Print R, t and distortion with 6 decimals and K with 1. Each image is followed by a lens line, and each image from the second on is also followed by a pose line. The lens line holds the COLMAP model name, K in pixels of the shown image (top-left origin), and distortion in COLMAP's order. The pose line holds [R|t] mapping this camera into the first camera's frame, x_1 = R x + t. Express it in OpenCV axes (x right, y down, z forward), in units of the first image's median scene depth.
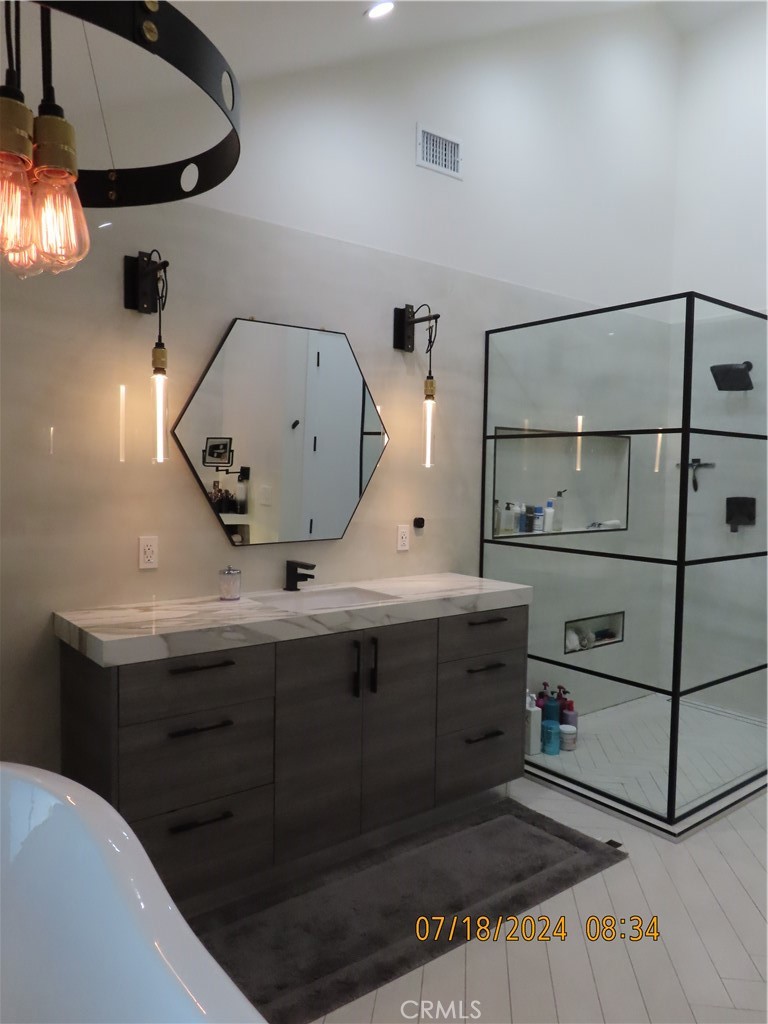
lens RADIAL K [[737.8, 0, 384.0], [0, 737.8, 512.0], [0, 0, 1]] dist [-0.002386, 0.000152]
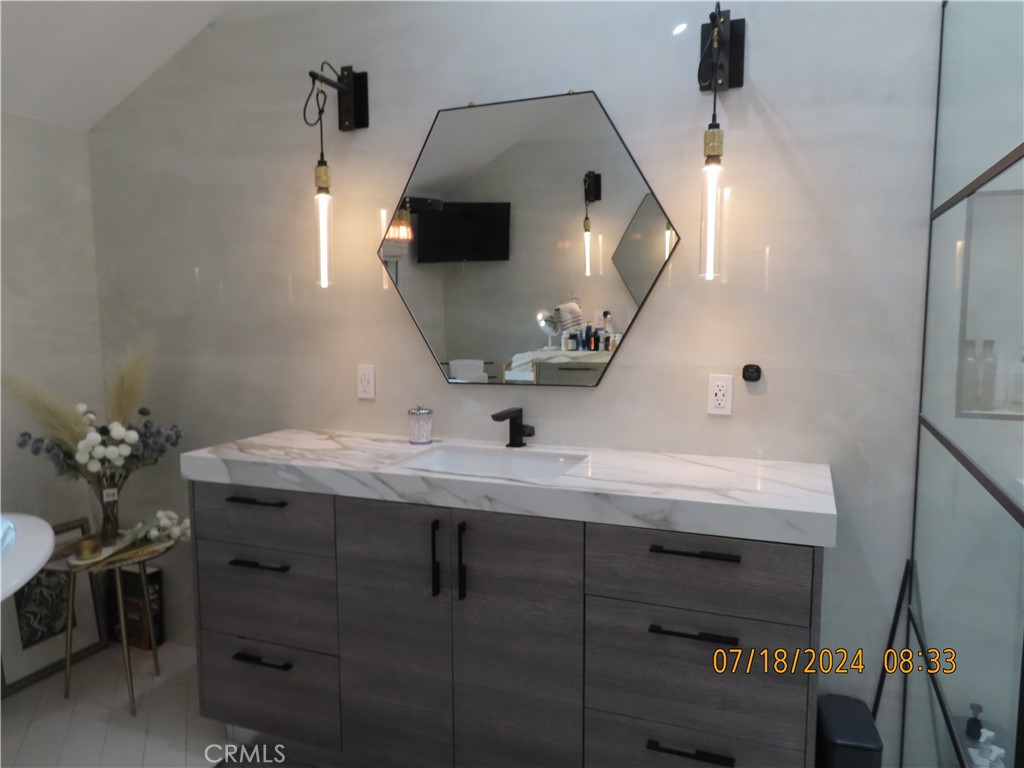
lens RADIAL K [[737.8, 0, 512.0], [0, 737.8, 384.0], [0, 0, 1]] dist [-0.002386, 0.000152]
pose [[0.499243, 0.072409, -0.863431, 0.604675], [-0.035541, 0.997375, 0.063092, -0.009917], [0.865733, -0.000811, 0.500505, 0.674338]]
